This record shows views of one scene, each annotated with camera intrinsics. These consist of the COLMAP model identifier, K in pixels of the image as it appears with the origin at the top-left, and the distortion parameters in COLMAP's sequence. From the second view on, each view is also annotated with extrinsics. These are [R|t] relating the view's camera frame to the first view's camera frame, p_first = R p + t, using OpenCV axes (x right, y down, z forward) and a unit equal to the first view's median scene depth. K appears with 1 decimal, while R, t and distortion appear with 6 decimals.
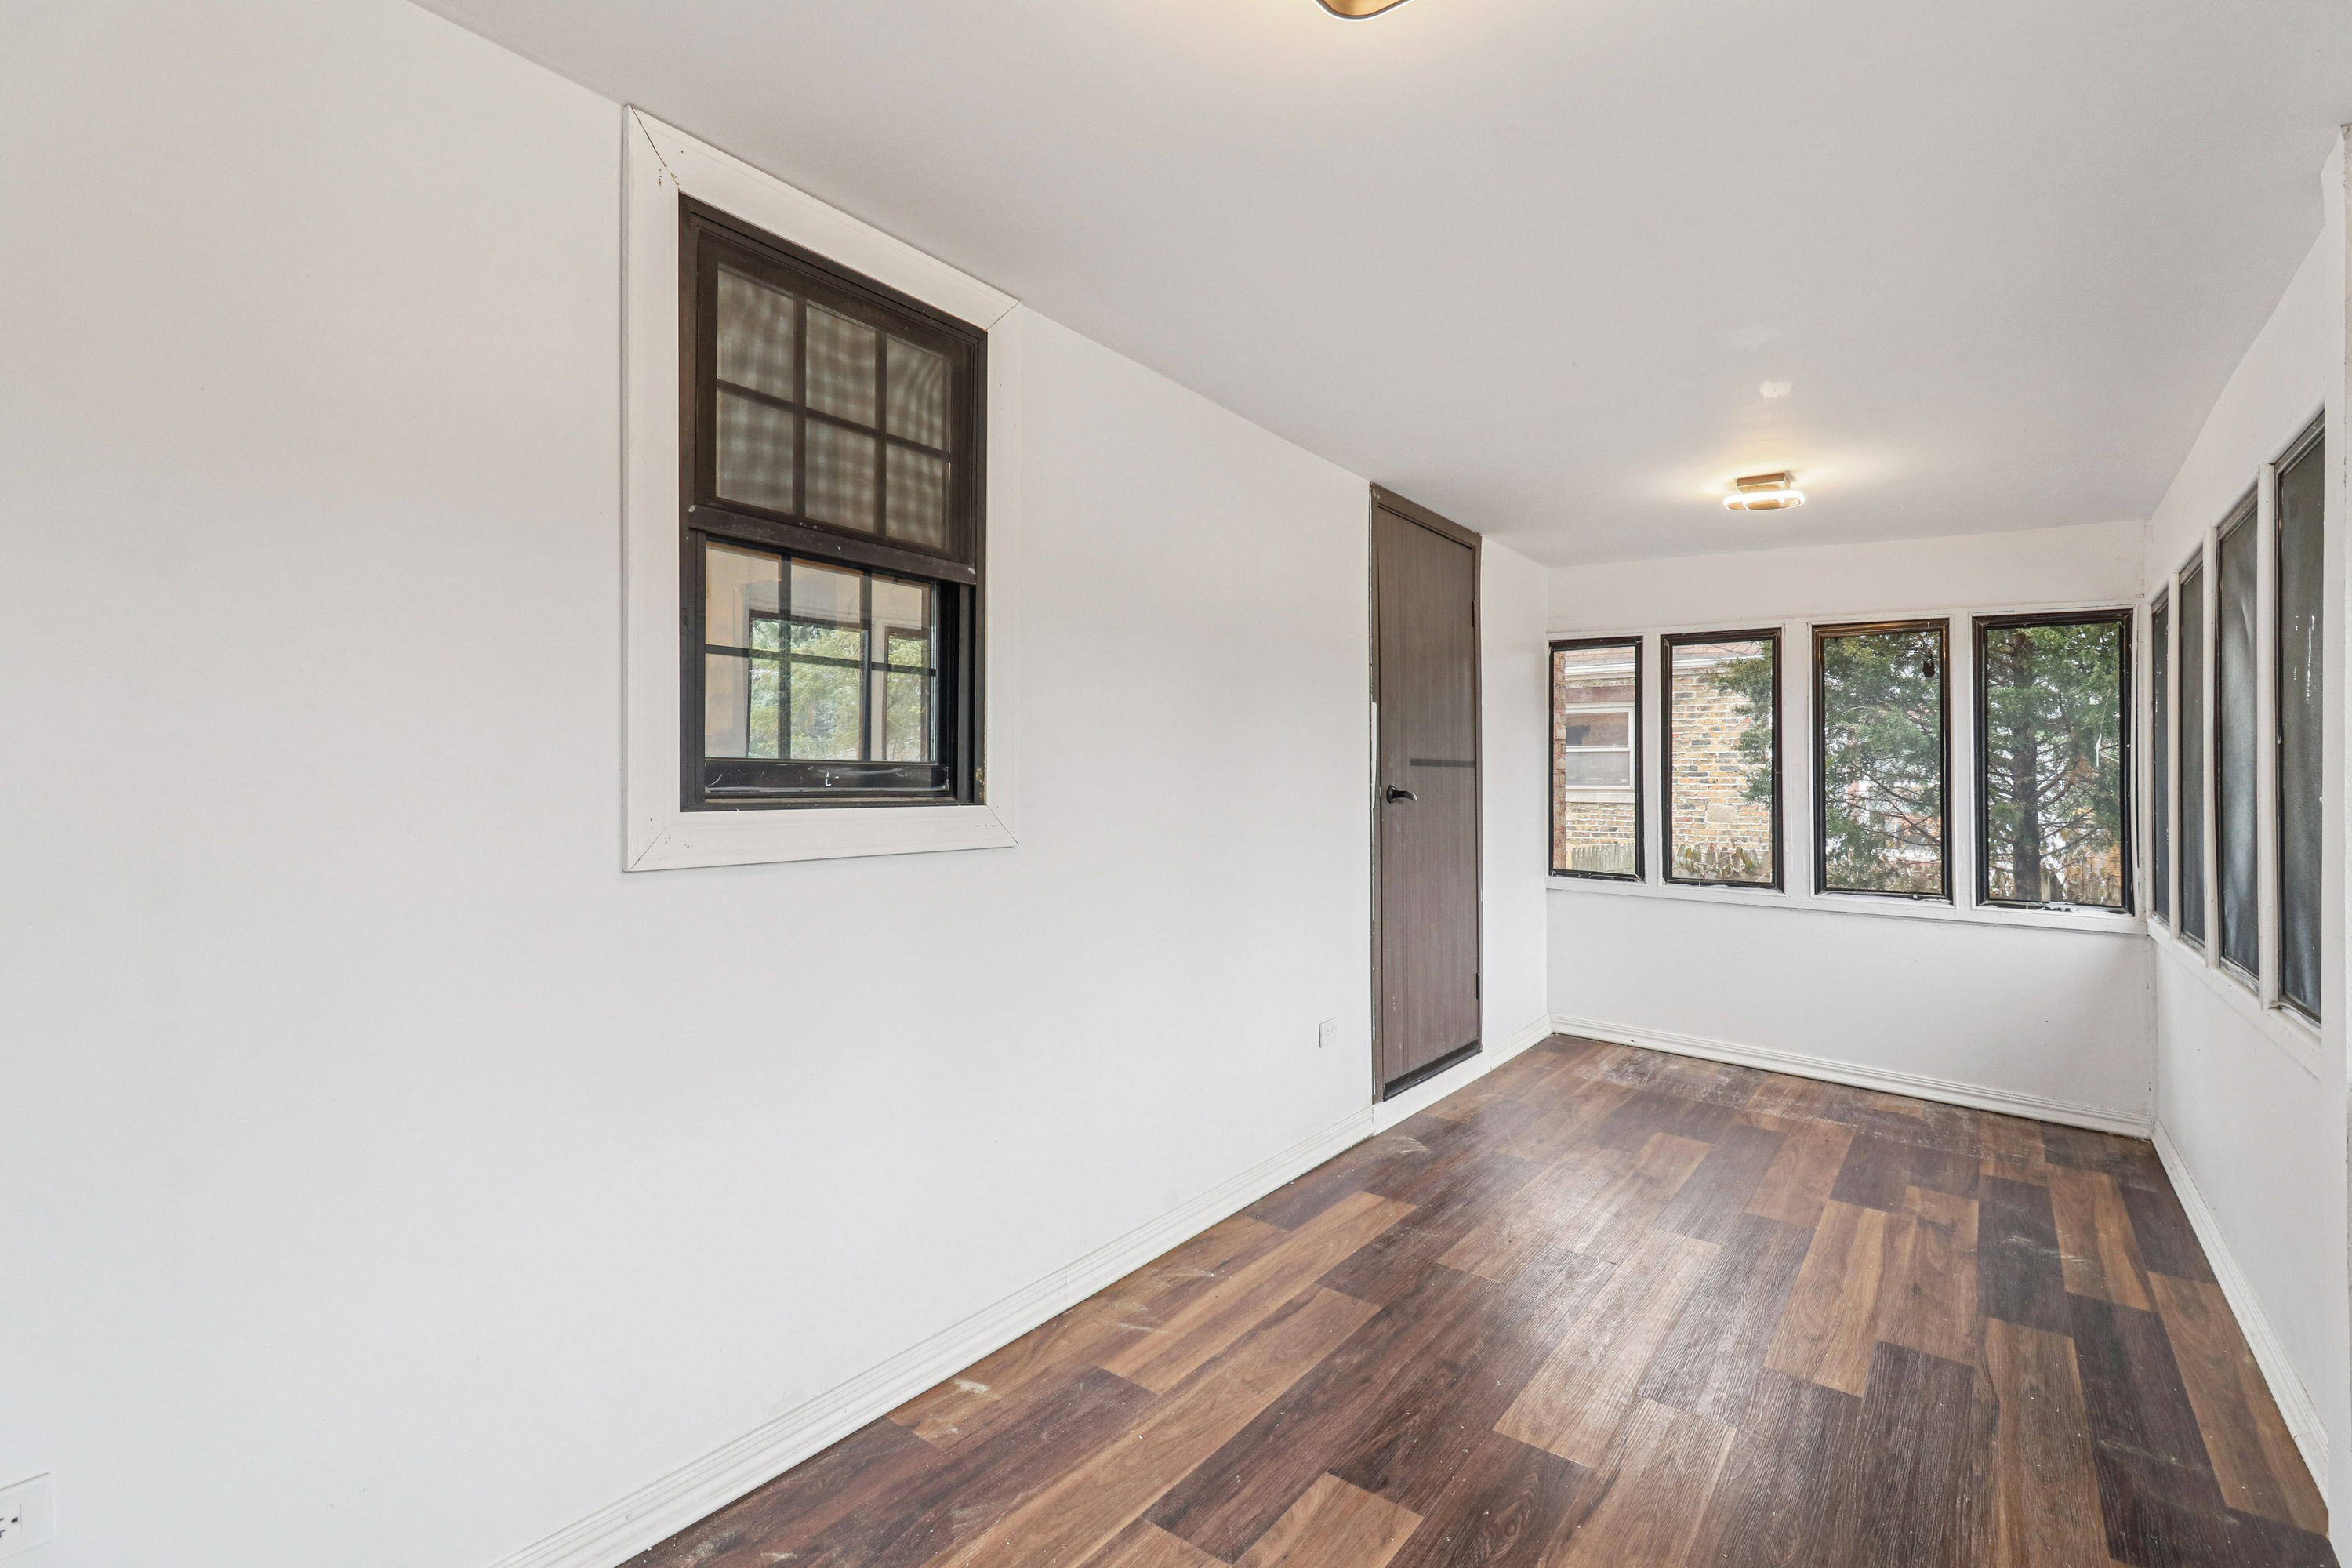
lens RADIAL K [[1111.5, 0, 1175.0], [0, 1111.5, 765.5], [0, 0, 1]] dist [0.000711, -0.000753]
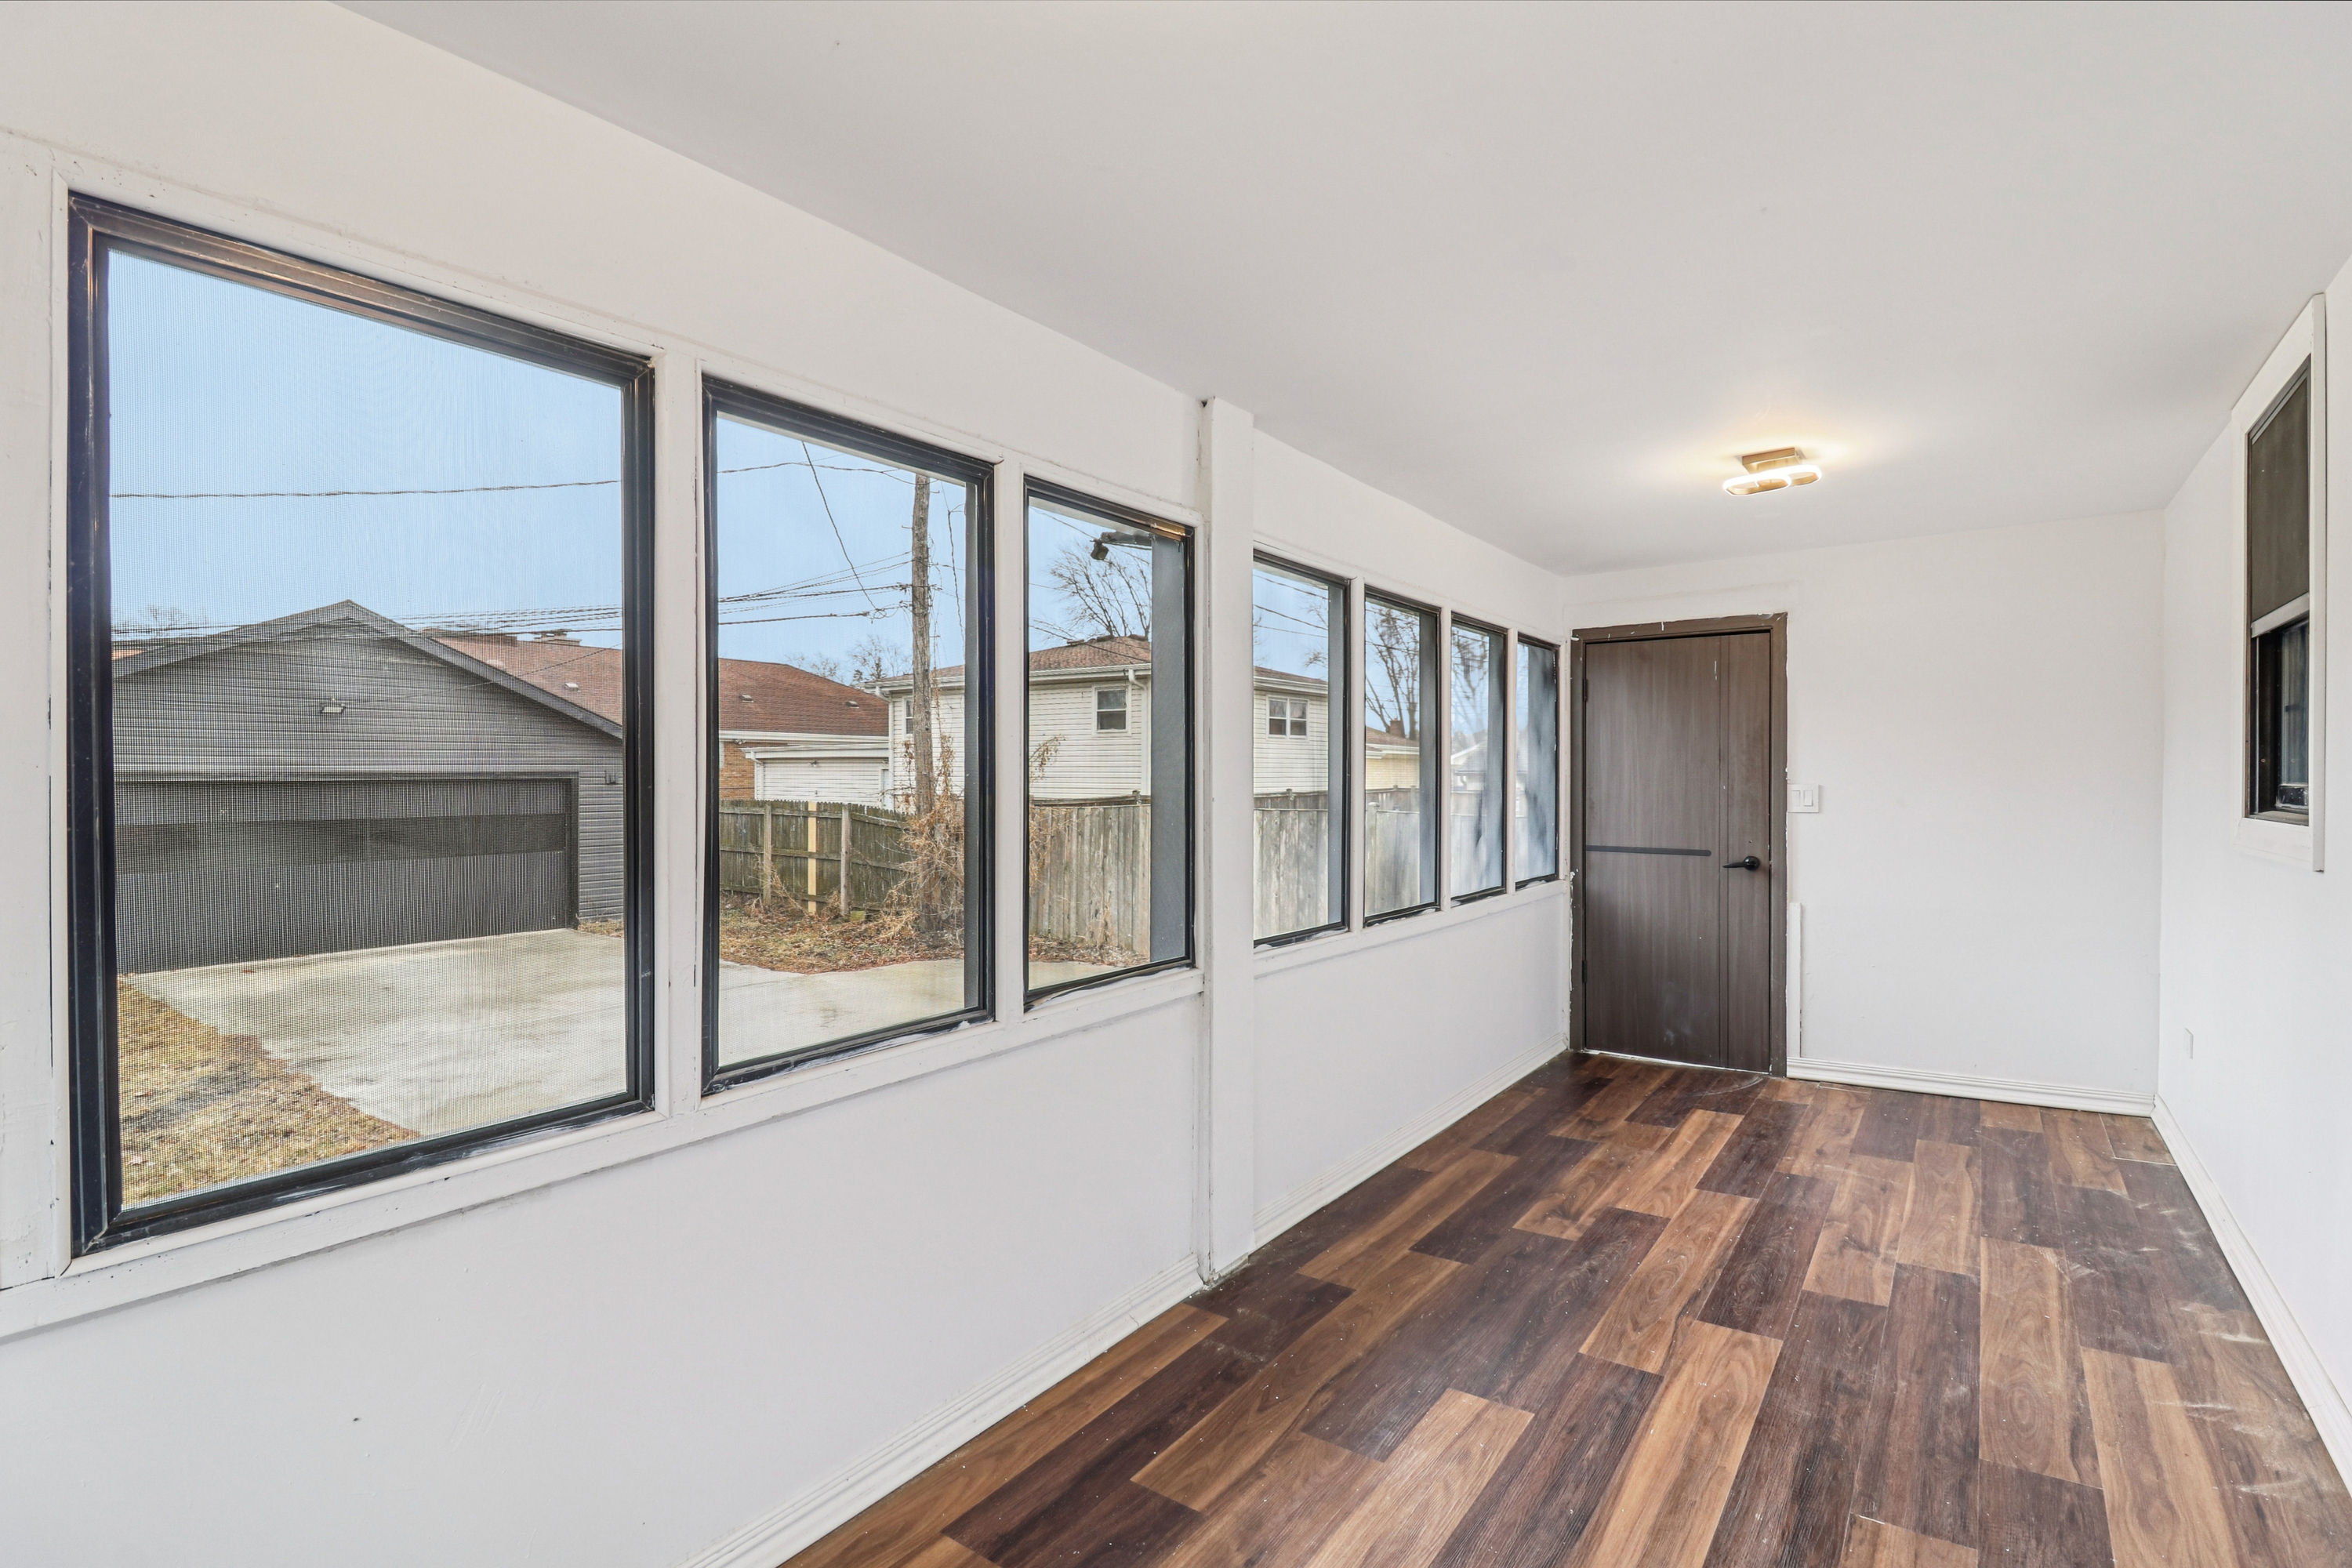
lens RADIAL K [[1111.5, 0, 1177.0], [0, 1111.5, 785.0], [0, 0, 1]] dist [0.000711, -0.000753]
pose [[-0.999717, -0.023682, -0.002065, 0.898549], [-0.023702, 0.999669, 0.010036, -0.000523], [0.001827, 0.010082, -0.999948, 2.061363]]
